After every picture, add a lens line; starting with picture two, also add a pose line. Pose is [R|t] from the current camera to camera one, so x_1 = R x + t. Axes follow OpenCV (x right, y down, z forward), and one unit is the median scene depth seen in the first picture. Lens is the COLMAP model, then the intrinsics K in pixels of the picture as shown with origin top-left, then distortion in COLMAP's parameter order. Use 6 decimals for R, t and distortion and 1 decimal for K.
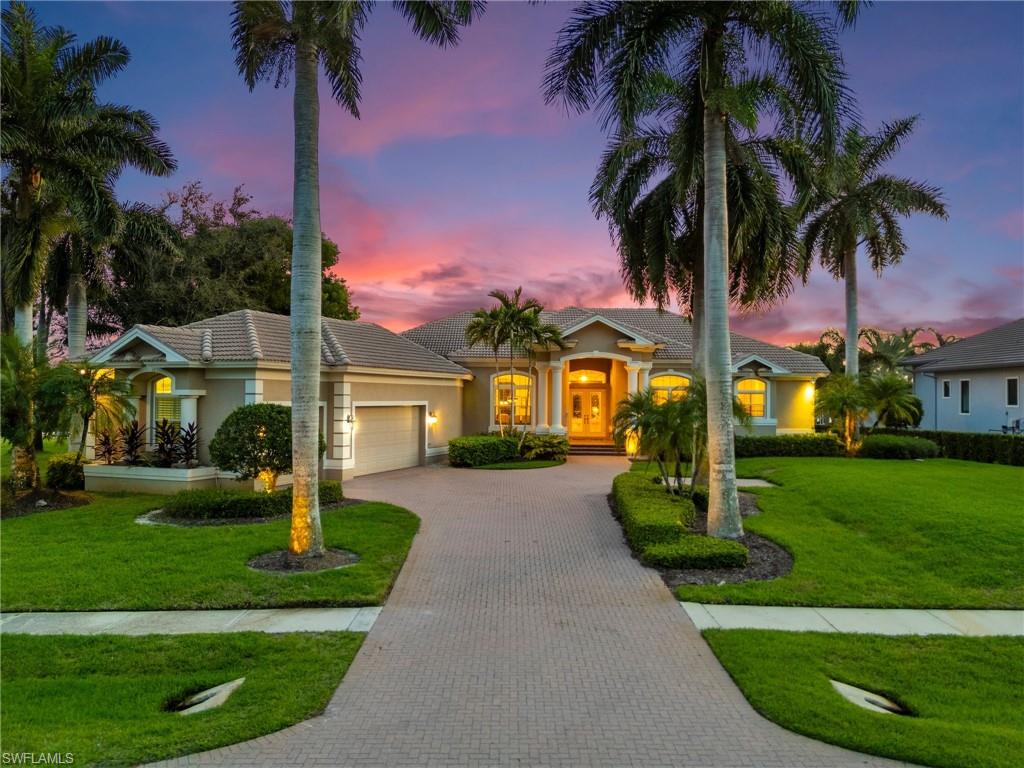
lens RADIAL K [[751.9, 0, 513.4], [0, 751.9, 390.1], [0, 0, 1]] dist [0.031154, -0.002035]
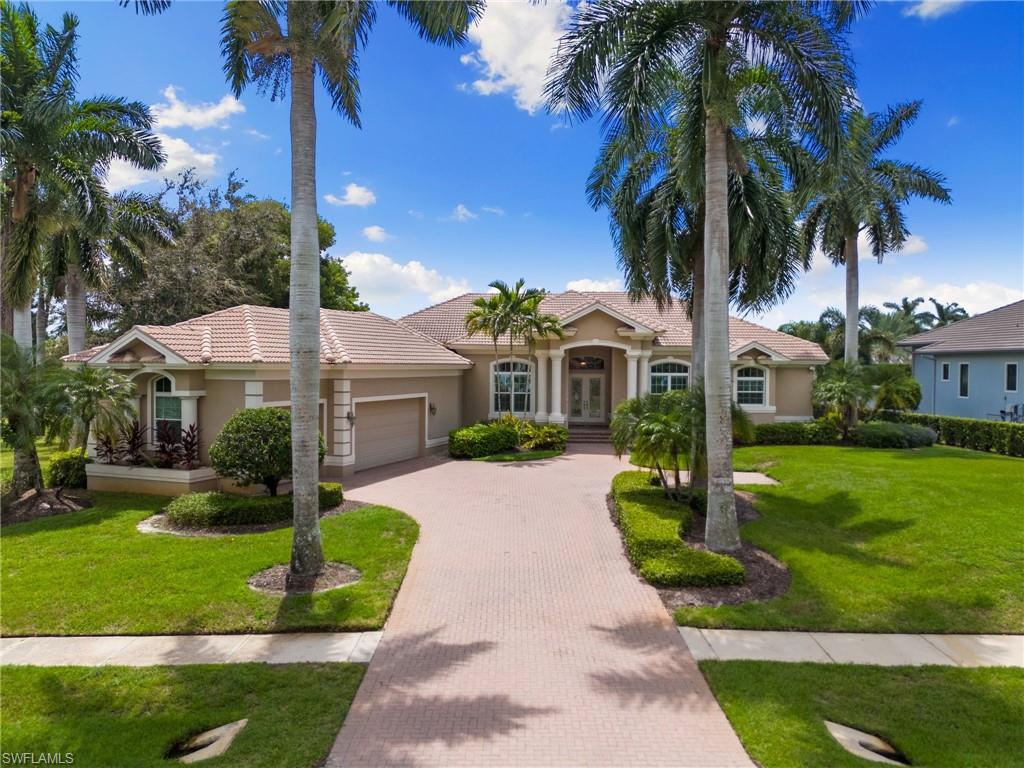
lens RADIAL K [[750.0, 0, 512.0], [0, 750.0, 384.0], [0, 0, 1]] dist [0.029965, -0.001722]
pose [[0.999999, 0.000260, -0.001210, 0.000135], [-0.000213, 0.999258, 0.038506, -0.047381], [0.001220, -0.038505, 0.999258, 0.002717]]
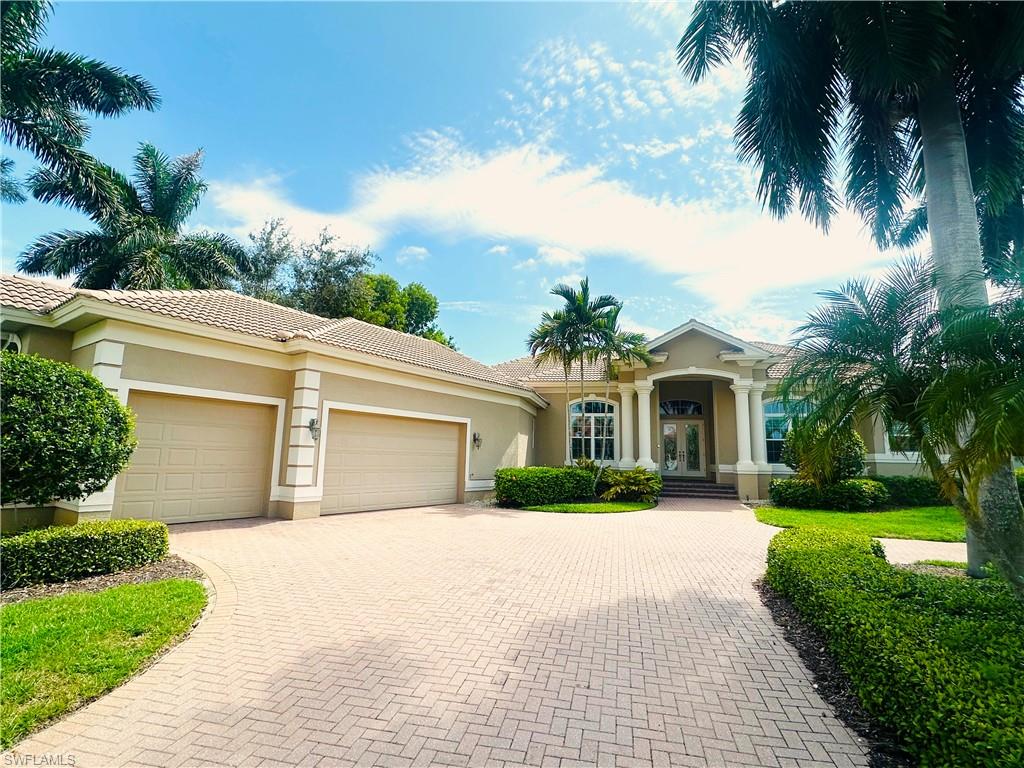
lens RADIAL K [[481.1, 0, 513.9], [0, 481.1, 382.4], [0, 0, 1]] dist [-0.000859, -0.000047]
pose [[0.974901, -0.020262, -0.221717, 0.055784], [-0.013790, 0.988443, -0.150965, 0.069507], [0.222213, 0.150234, 0.963354, 0.691704]]
